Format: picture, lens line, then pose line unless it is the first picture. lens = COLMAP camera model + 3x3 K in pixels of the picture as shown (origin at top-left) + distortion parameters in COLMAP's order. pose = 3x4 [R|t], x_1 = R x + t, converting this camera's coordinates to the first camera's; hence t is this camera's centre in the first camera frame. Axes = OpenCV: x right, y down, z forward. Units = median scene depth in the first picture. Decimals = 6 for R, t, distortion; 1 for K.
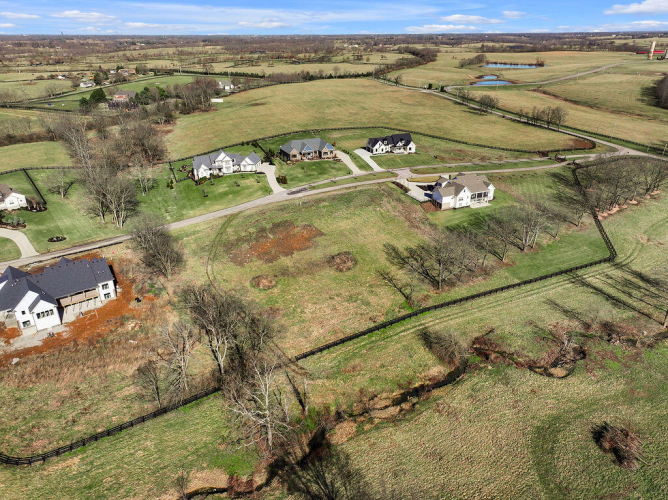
lens RADIAL K [[466.1, 0, 335.8], [0, 466.1, 248.5], [0, 0, 1]] dist [-0.003481, 0.021100]
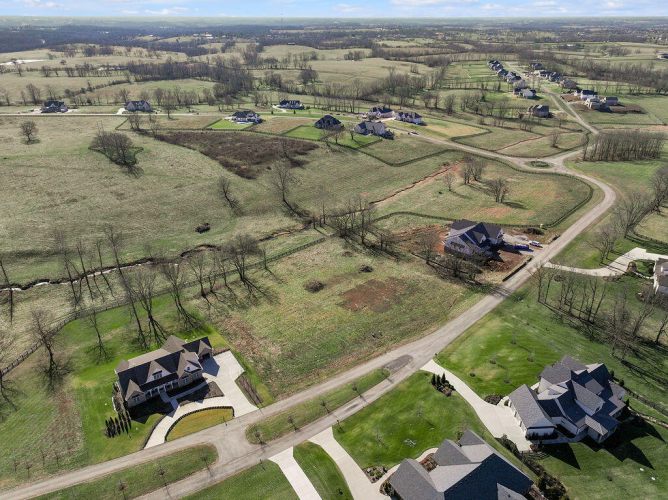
lens RADIAL K [[466.1, 0, 335.8], [0, 466.1, 248.5], [0, 0, 1]] dist [-0.003481, 0.021100]
pose [[-0.984857, 0.077439, -0.155112, 0.108211], [-0.072790, 0.627314, 0.775357, -0.757651], [0.157347, 0.774907, -0.612178, 1.271430]]
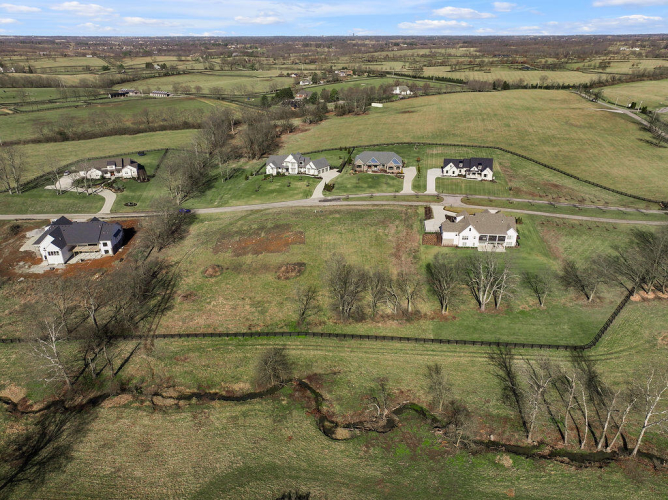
lens RADIAL K [[466.1, 0, 335.8], [0, 466.1, 248.5], [0, 0, 1]] dist [-0.003481, 0.021100]
pose [[0.864075, 0.212350, -0.456379, 0.427893], [-0.212651, 0.975775, 0.051401, -0.072485], [0.456238, 0.052635, 0.888300, 0.082337]]
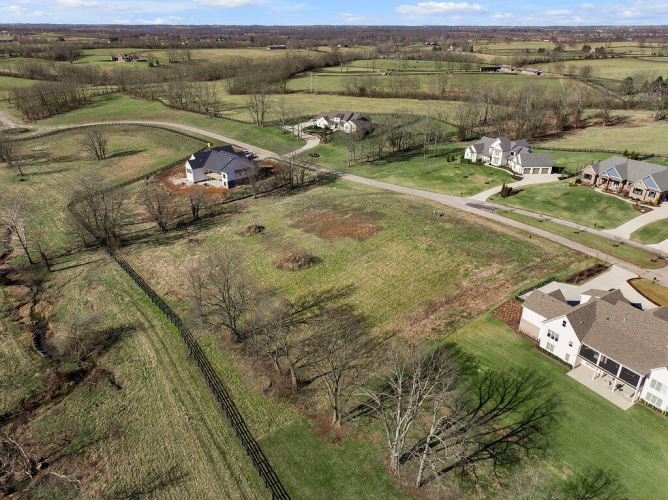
lens RADIAL K [[466.1, 0, 335.8], [0, 466.1, 248.5], [0, 0, 1]] dist [-0.003481, 0.021100]
pose [[0.139447, 0.431670, -0.891188, 0.539805], [-0.417425, 0.841735, 0.342400, -0.217243], [0.897948, 0.324257, 0.297568, 0.610218]]
